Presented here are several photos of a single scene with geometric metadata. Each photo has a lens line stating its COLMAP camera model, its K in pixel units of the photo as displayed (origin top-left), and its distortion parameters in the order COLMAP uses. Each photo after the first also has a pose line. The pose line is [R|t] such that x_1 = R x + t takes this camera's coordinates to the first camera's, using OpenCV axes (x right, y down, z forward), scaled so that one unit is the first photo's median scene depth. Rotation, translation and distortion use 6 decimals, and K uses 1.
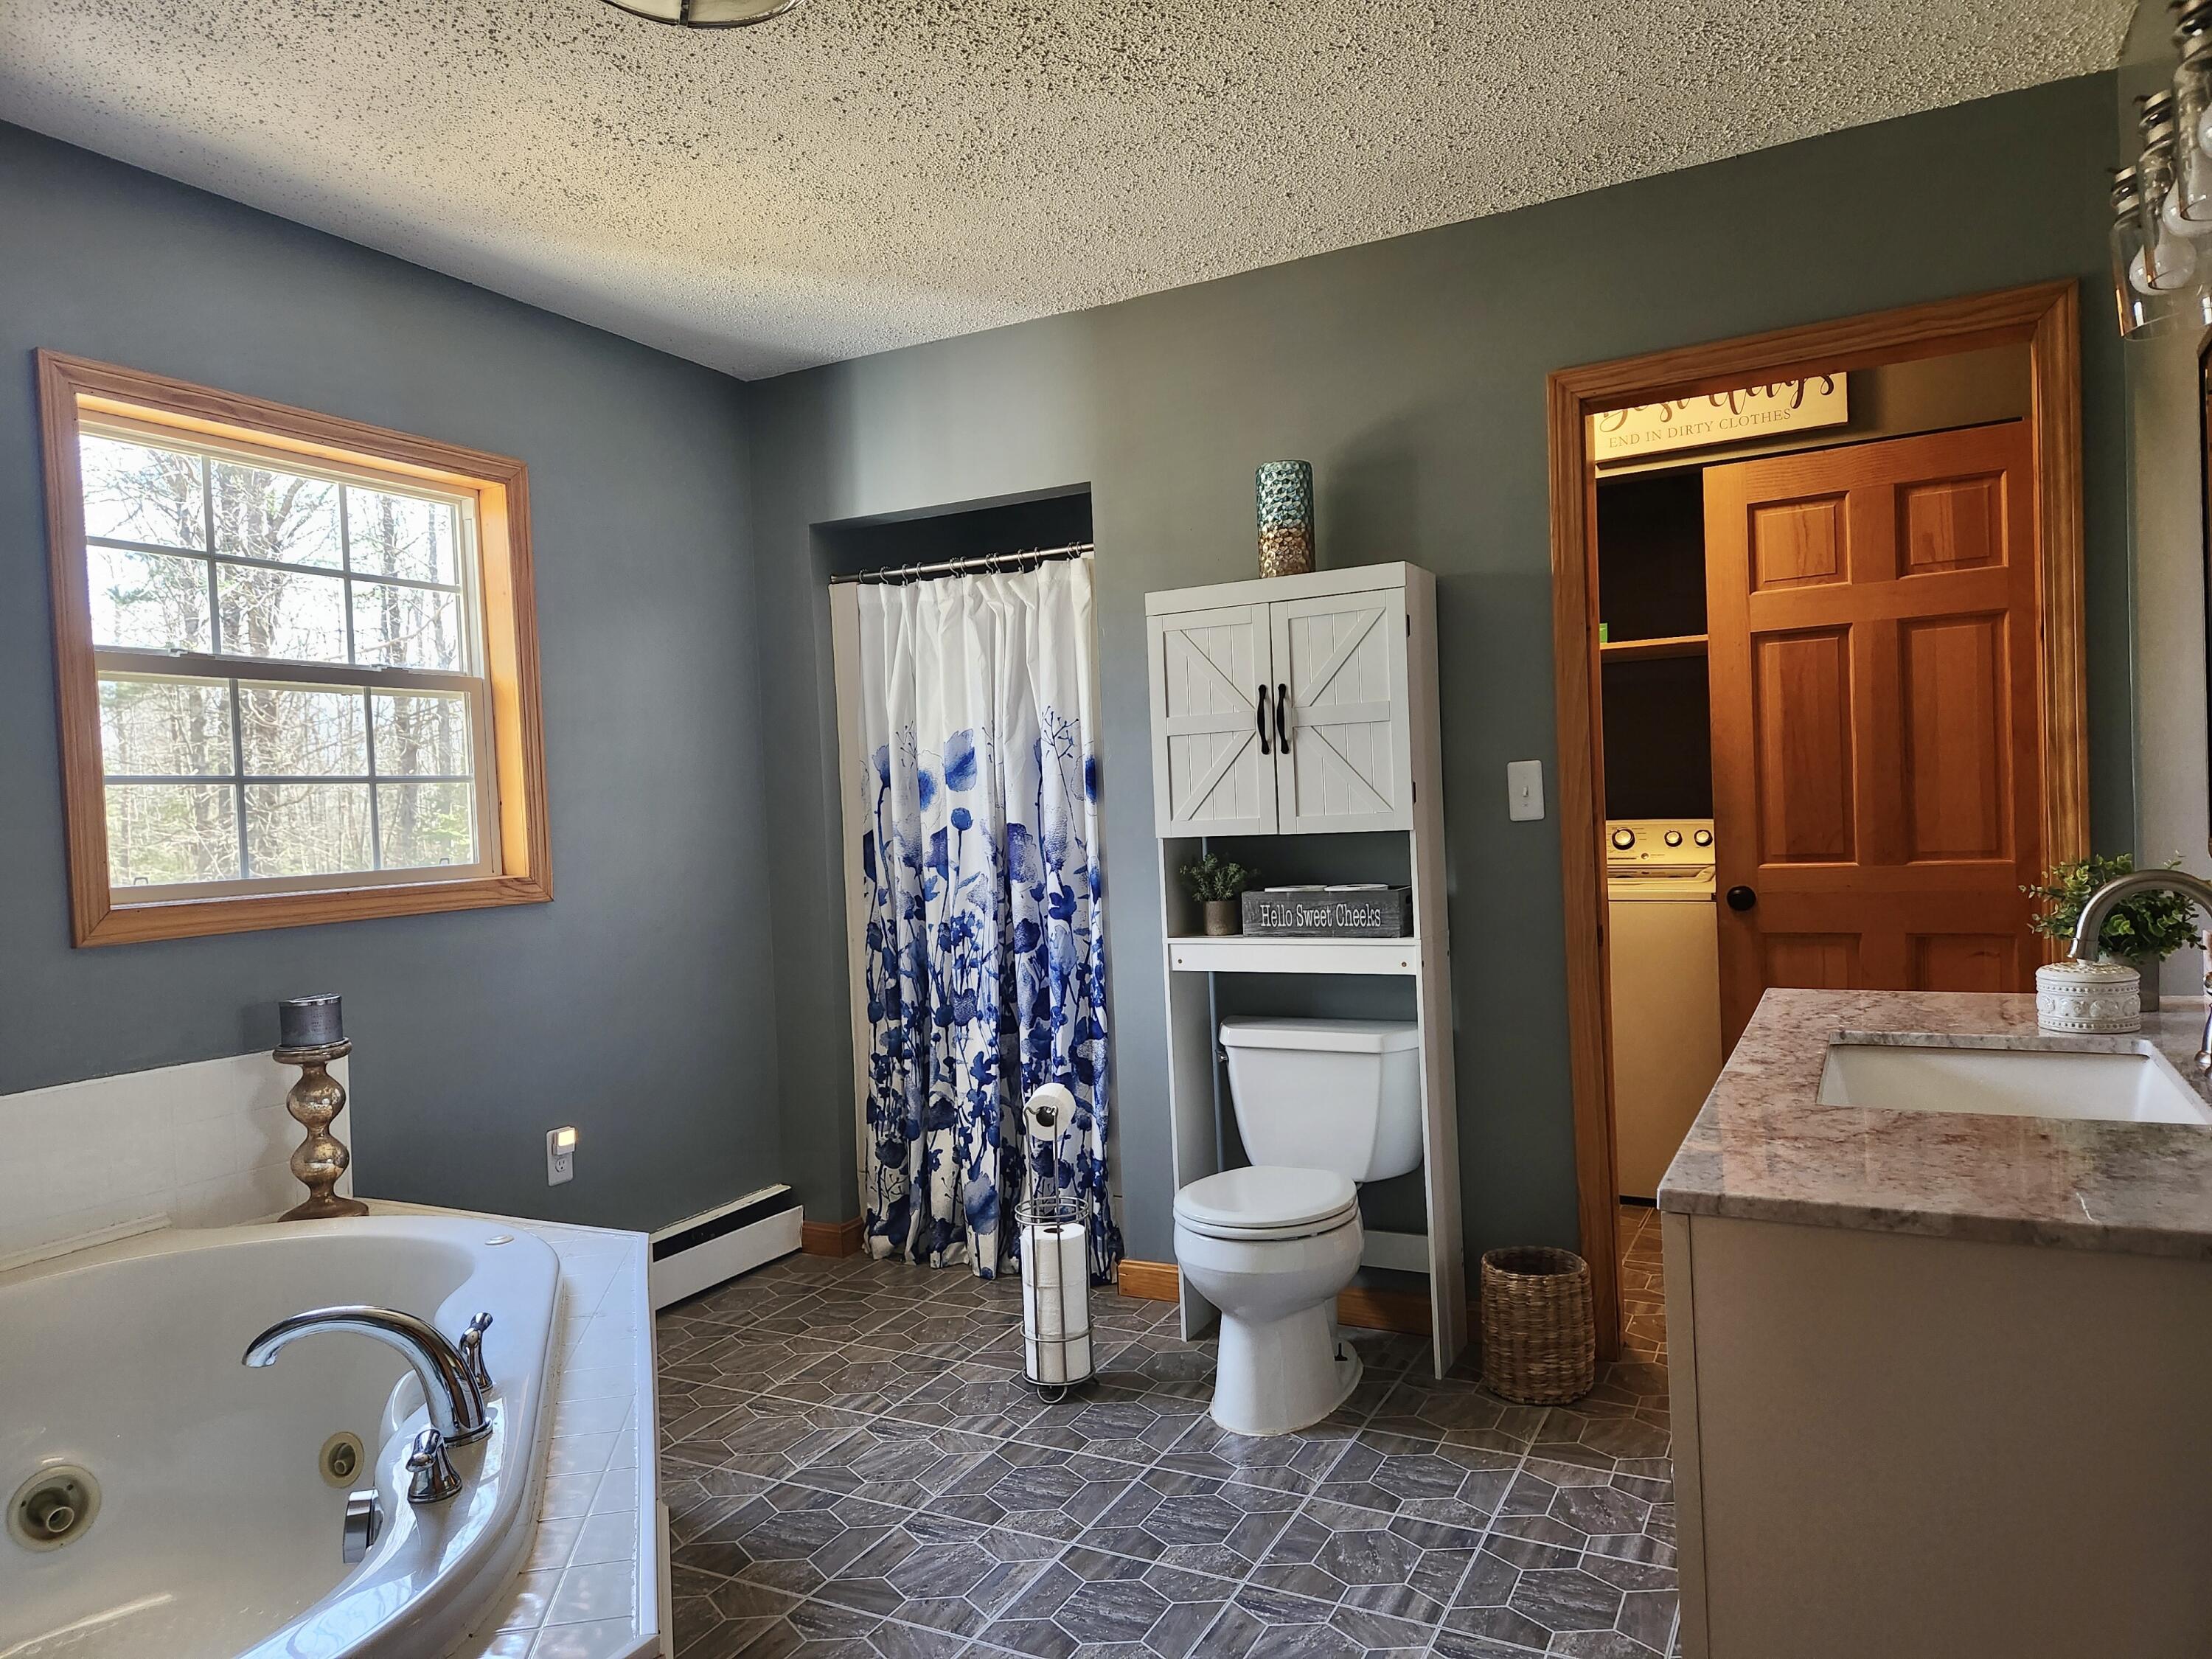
lens RADIAL K [[1461.1, 0, 1096.7], [0, 1461.1, 829.9], [0, 0, 1]] dist [0.086522, -0.077867]
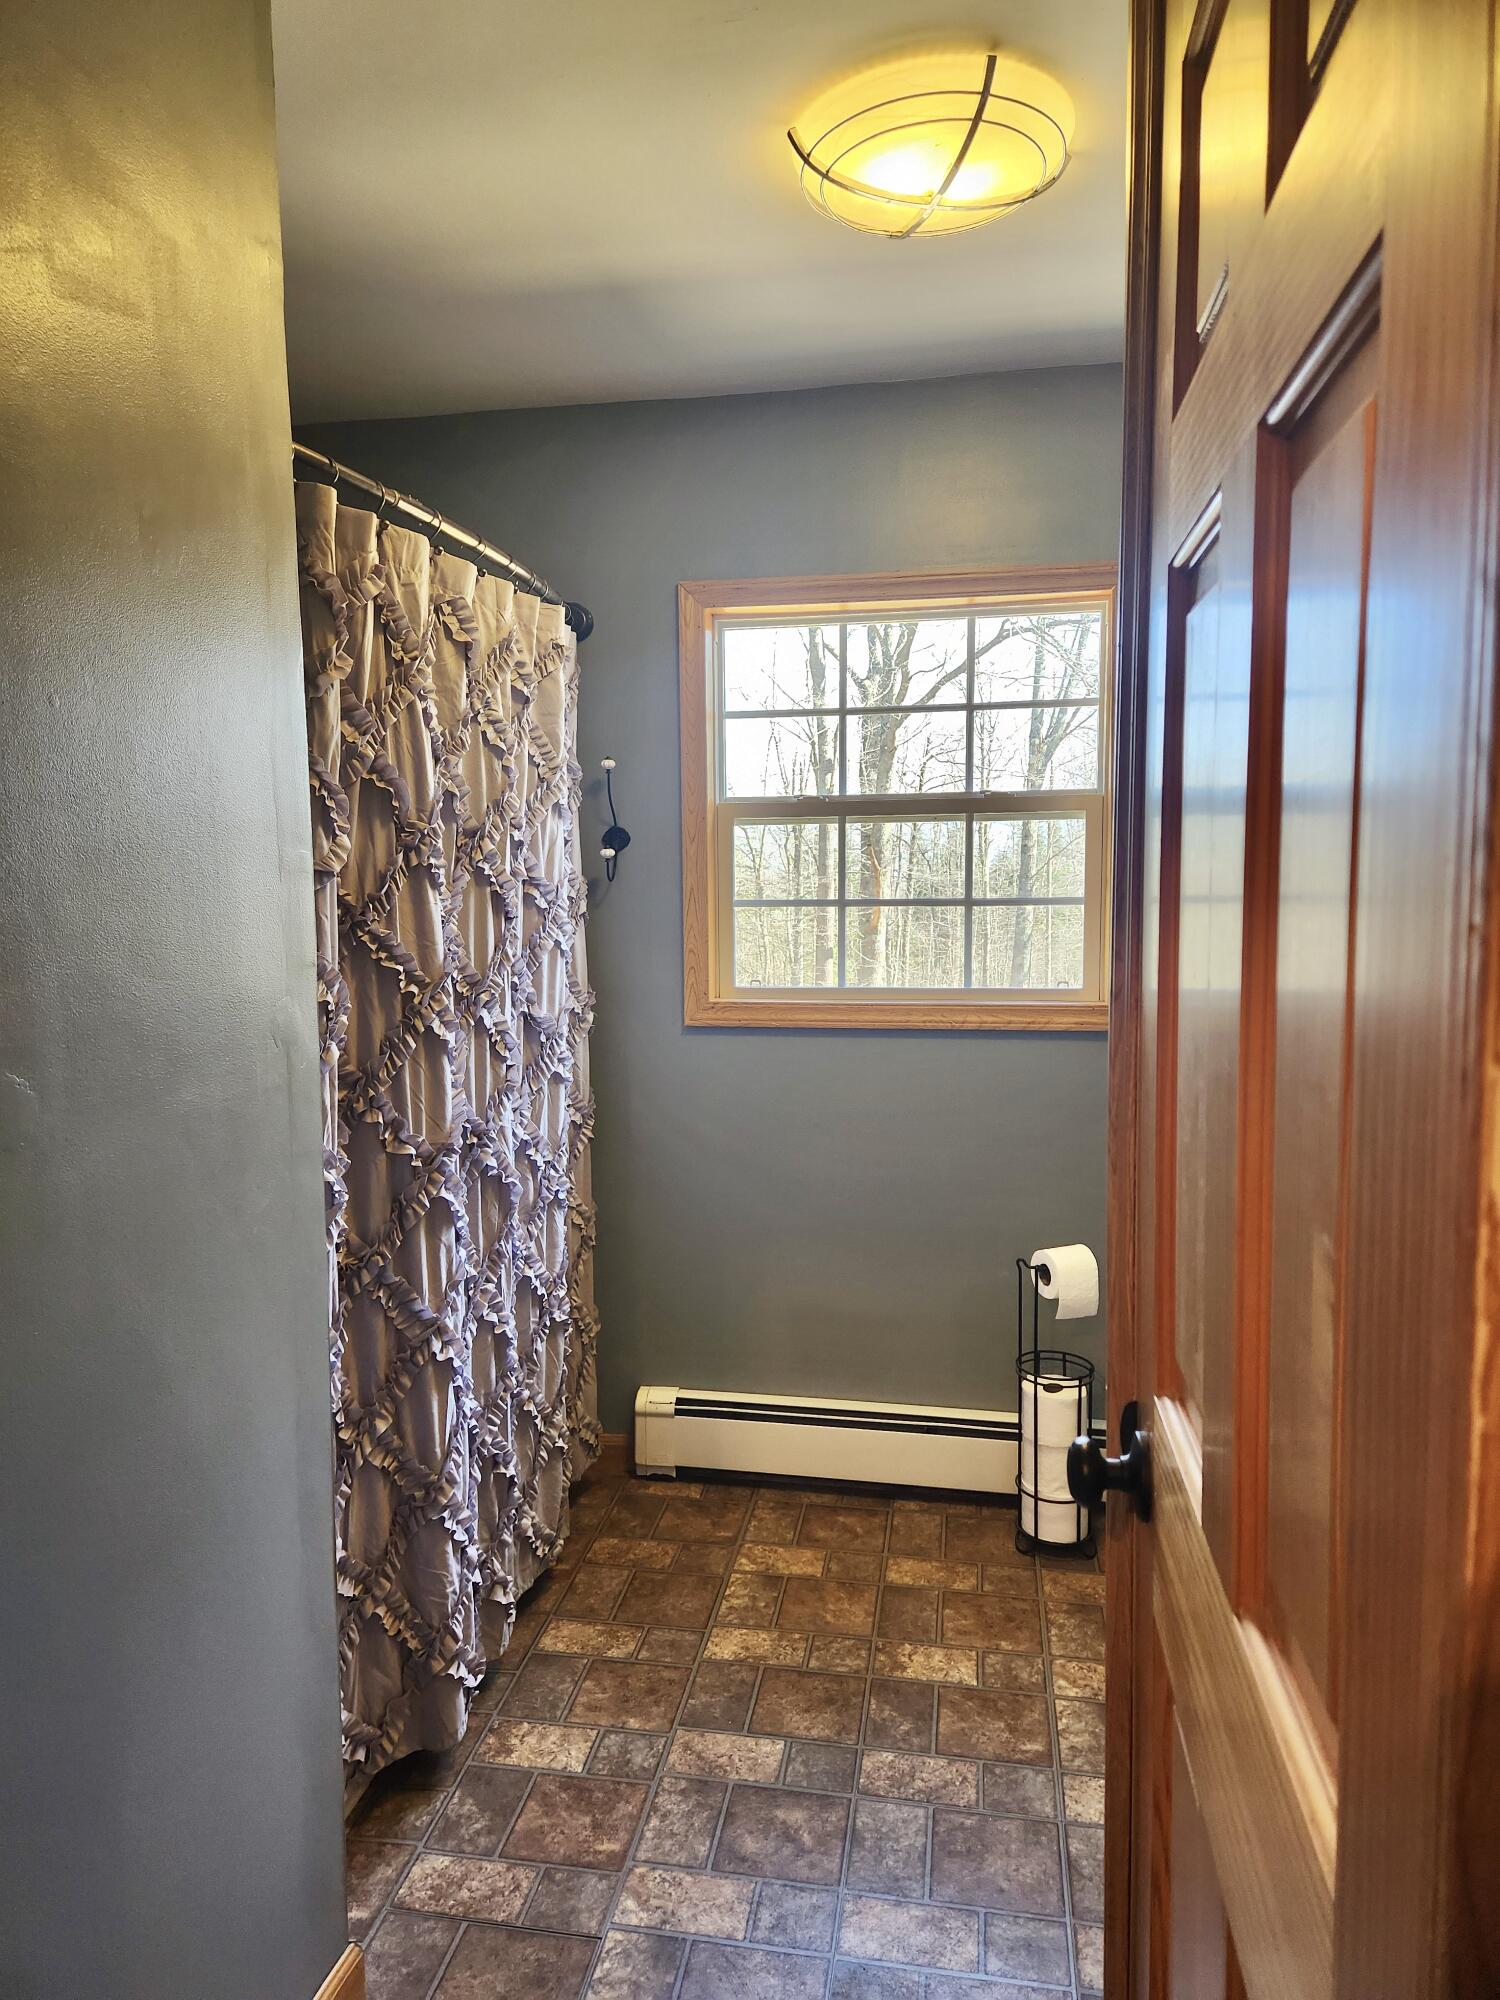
lens RADIAL K [[1321.1, 0, 750.0], [0, 1321.1, 1000.0], [0, 0, 1]] dist [0.086522, -0.077867]
pose [[0.311704, 0.071373, -0.947495, 0.404230], [-0.030037, 0.997417, 0.065252, -0.023832], [0.949704, 0.008121, 0.313043, 0.629479]]
